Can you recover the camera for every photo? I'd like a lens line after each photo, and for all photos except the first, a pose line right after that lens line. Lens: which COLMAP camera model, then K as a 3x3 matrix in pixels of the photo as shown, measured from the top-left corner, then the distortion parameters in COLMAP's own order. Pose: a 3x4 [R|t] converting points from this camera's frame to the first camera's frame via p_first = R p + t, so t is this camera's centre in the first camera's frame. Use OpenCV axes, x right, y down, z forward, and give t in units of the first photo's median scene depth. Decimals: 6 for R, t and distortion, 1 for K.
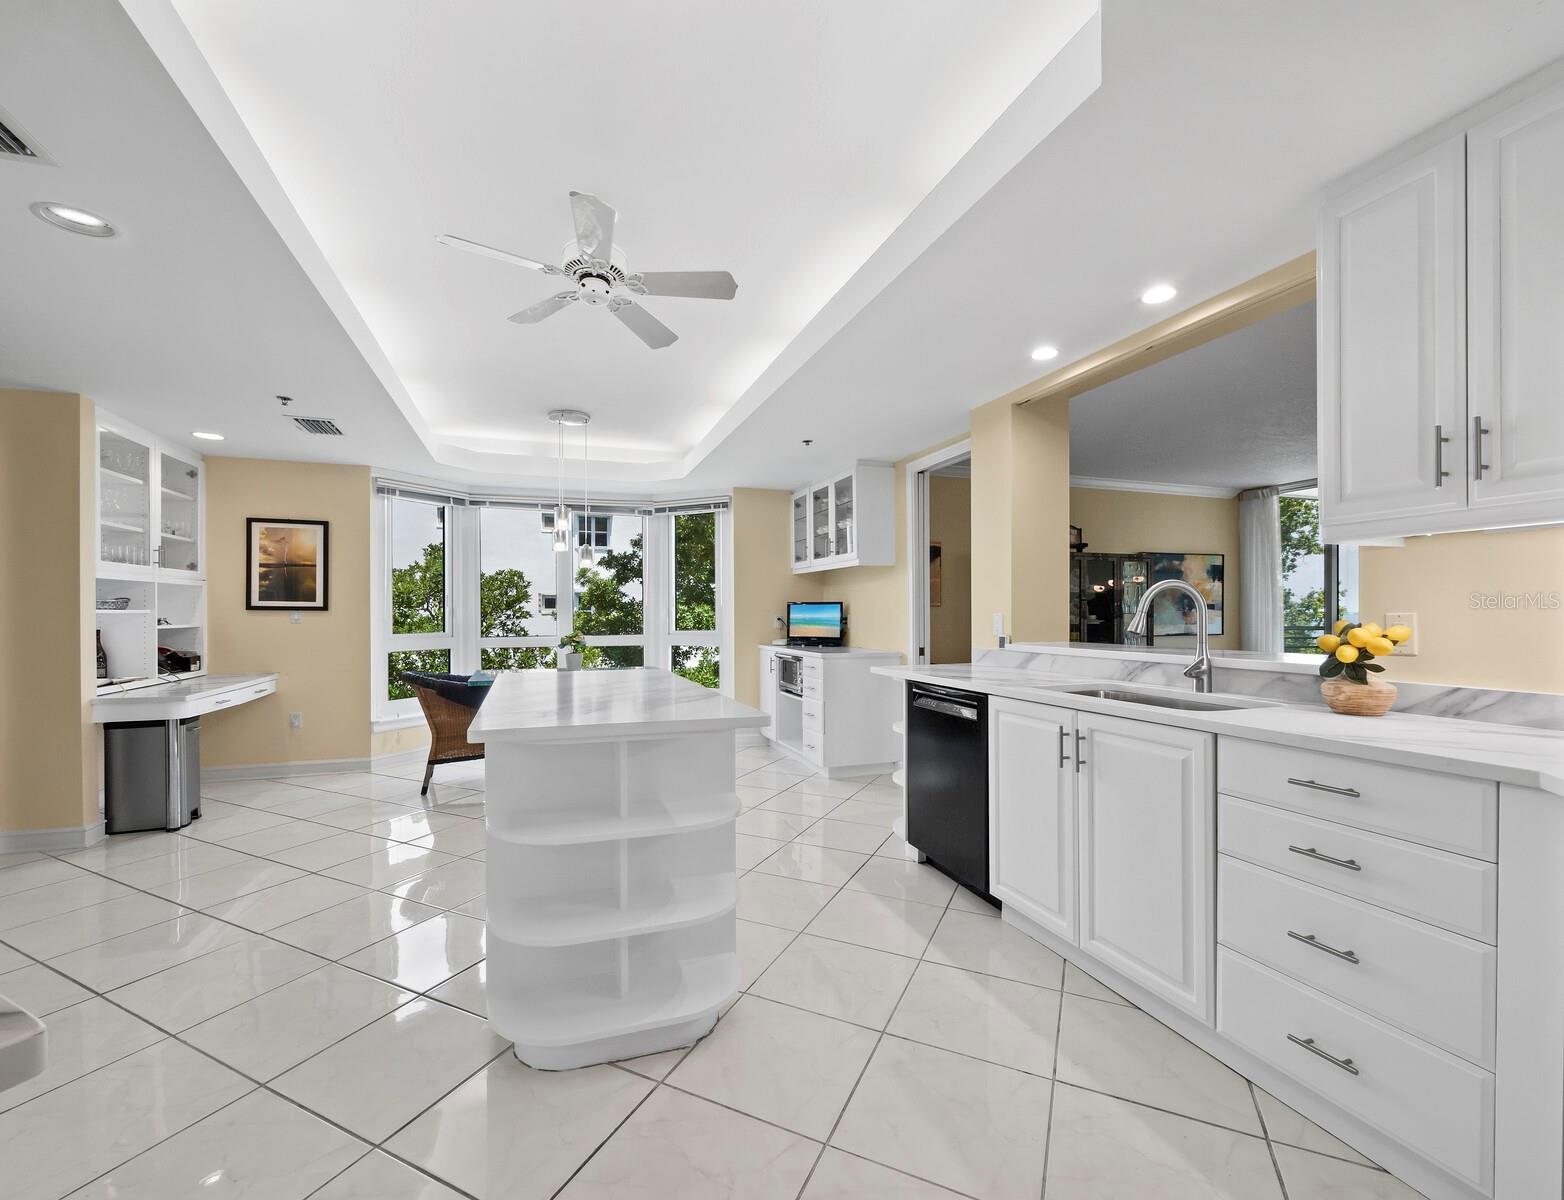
lens RADIAL K [[680.6, 0, 780.4], [0, 680.6, 608.4], [0, 0, 1]] dist [0.001024, 0.000010]
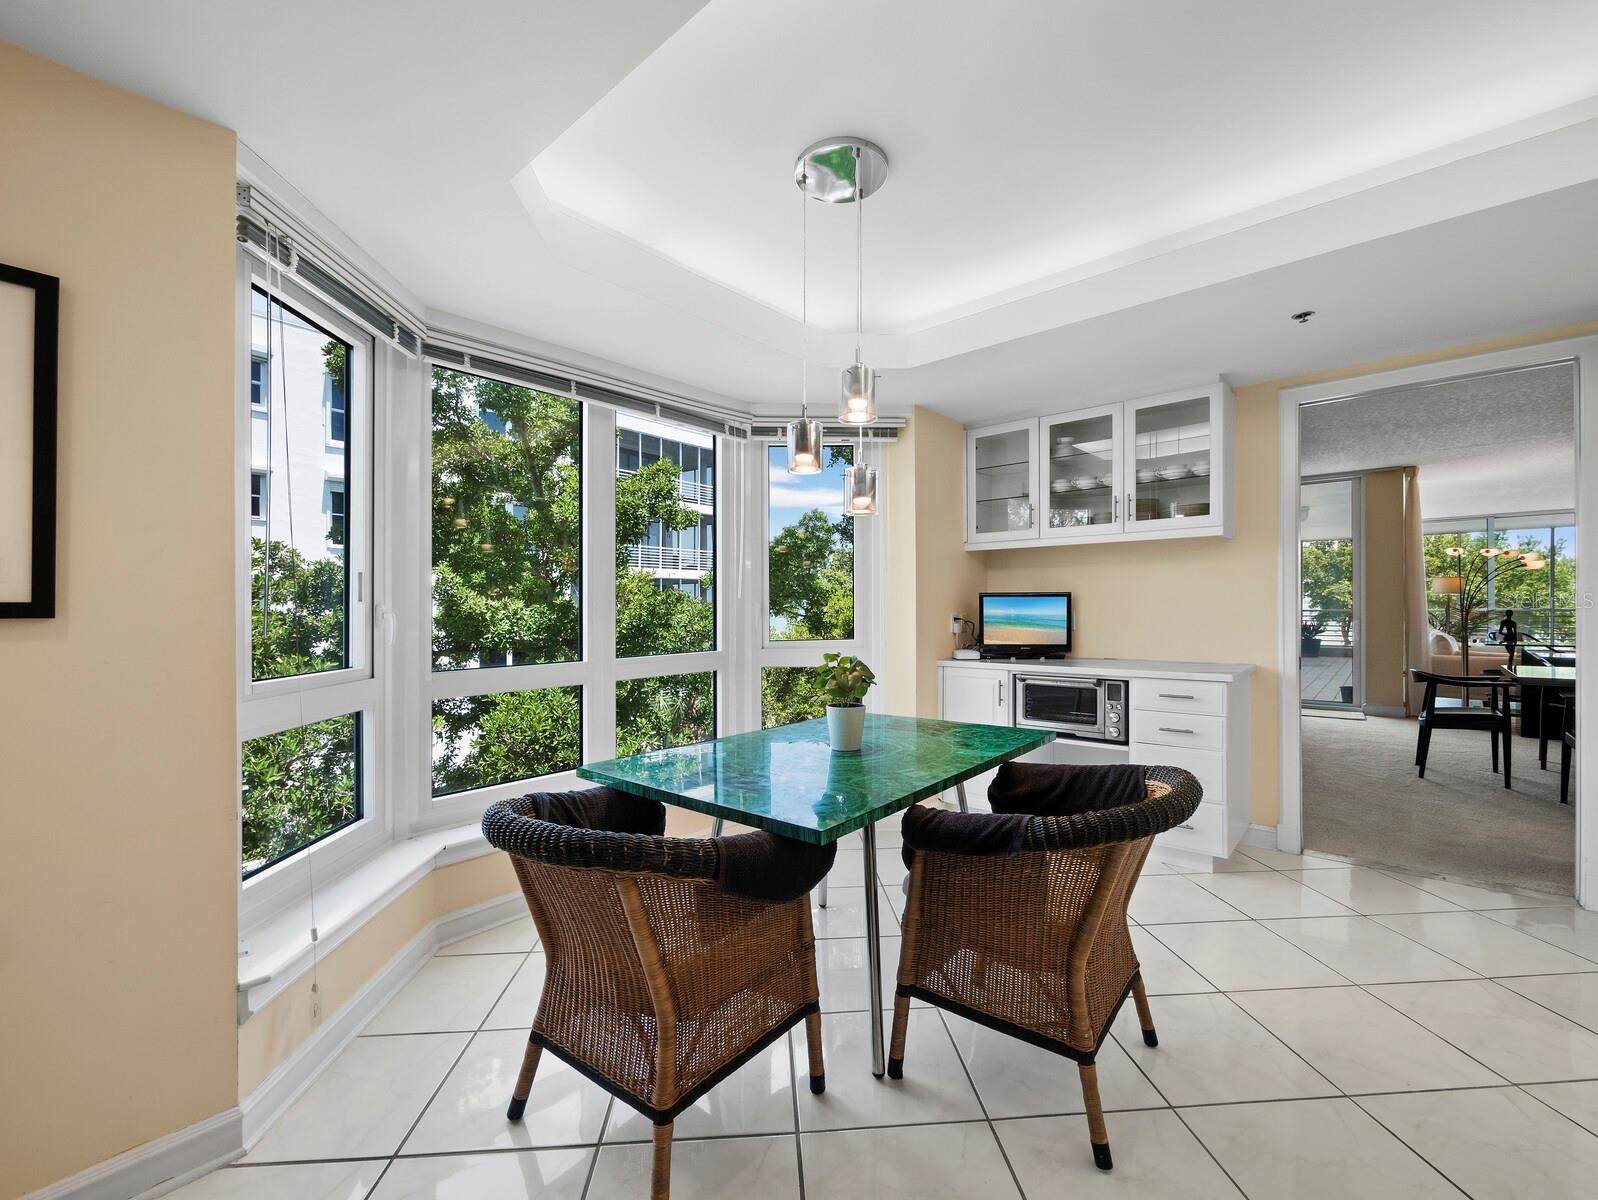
lens RADIAL K [[669.9, 0, 790.1], [0, 669.9, 605.0], [0, 0, 1]] dist [-0.009987, 0.002310]
pose [[0.859793, -0.007225, 0.510591, -0.476547], [0.006617, 0.999974, 0.003007, -0.000739], [-0.510599, 0.000793, 0.859818, 0.546293]]
